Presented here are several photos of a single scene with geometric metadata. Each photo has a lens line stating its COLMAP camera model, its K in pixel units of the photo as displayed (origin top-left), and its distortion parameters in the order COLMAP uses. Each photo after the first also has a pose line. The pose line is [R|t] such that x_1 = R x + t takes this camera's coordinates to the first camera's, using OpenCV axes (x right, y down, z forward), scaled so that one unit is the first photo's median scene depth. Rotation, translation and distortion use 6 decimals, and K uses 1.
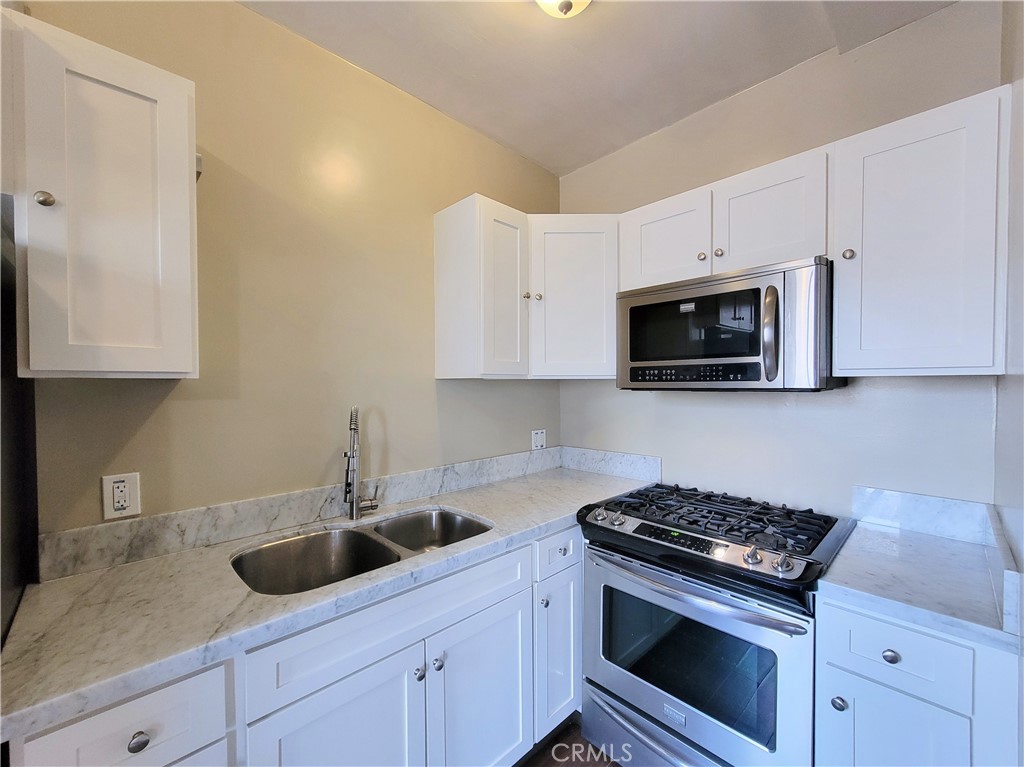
lens RADIAL K [[419.5, 0, 514.3], [0, 419.5, 390.6], [0, 0, 1]] dist [0.000741, 0.000501]
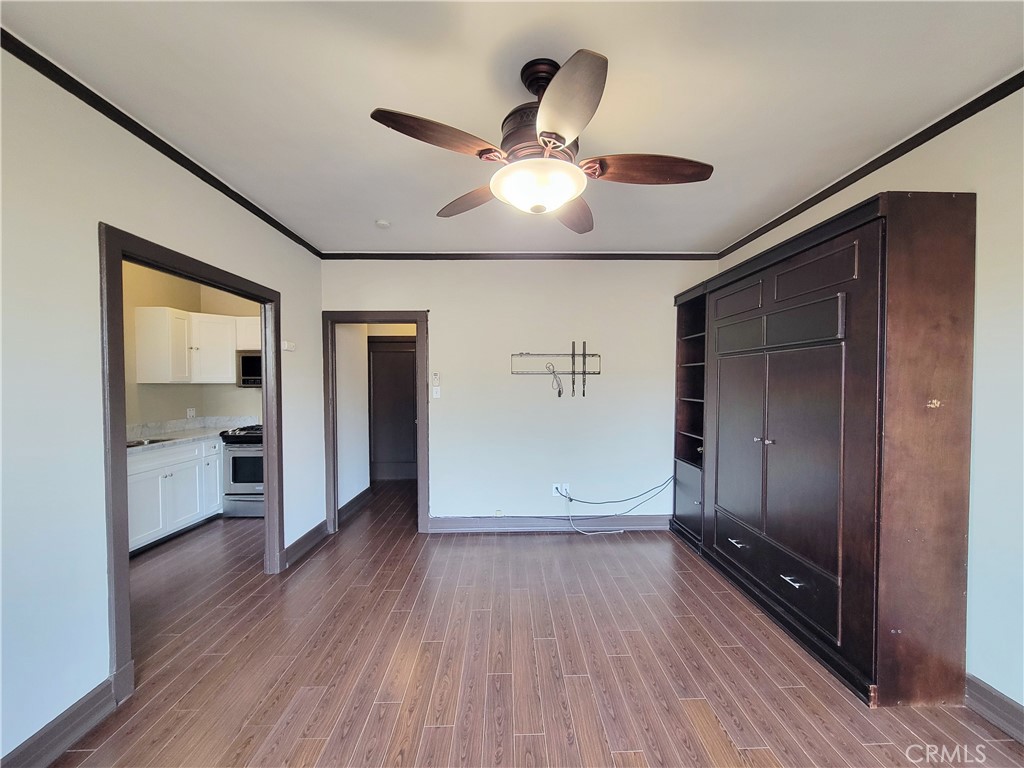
lens RADIAL K [[417.1, 0, 521.0], [0, 417.1, 391.9], [0, 0, 1]] dist [-0.000475, 0.000680]
pose [[0.671438, -0.016070, 0.740886, -0.532889], [0.014444, 0.999859, 0.008597, 0.031086], [-0.740920, 0.004929, 0.671576, -2.235094]]
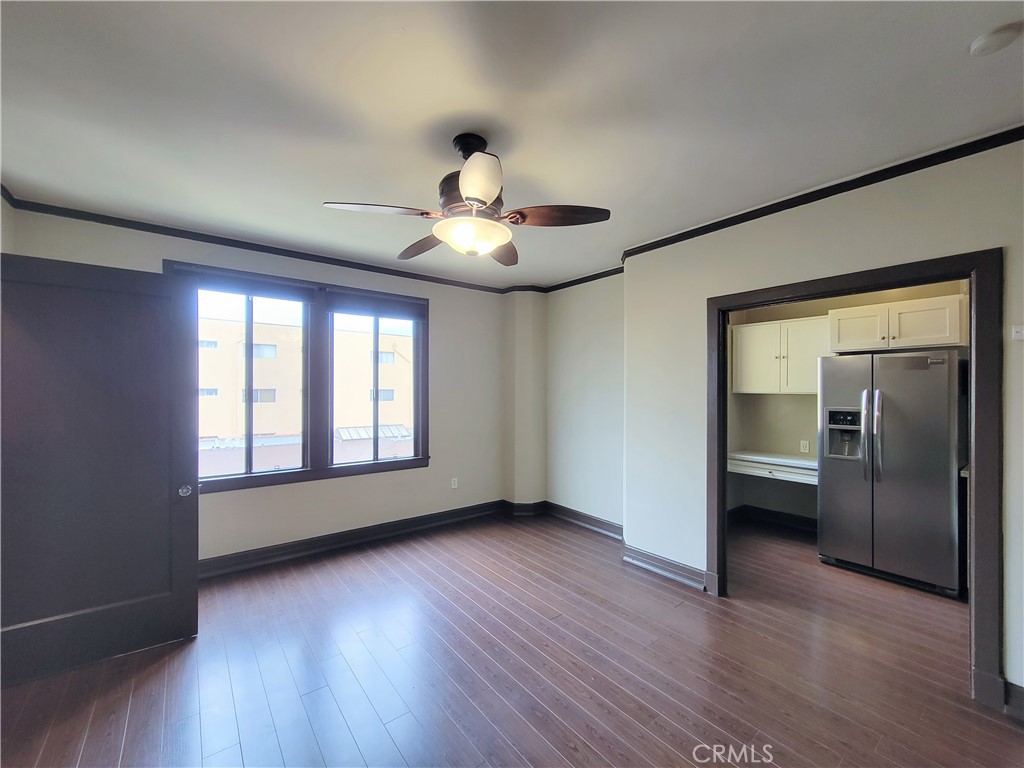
lens RADIAL K [[425.1, 0, 514.8], [0, 425.1, 392.3], [0, 0, 1]] dist [0.001672, 0.000283]
pose [[-0.110065, 0.006970, -0.993900, 1.519360], [-0.020889, 0.999738, 0.009324, -0.006630], [0.993705, 0.021788, -0.109891, -1.306499]]
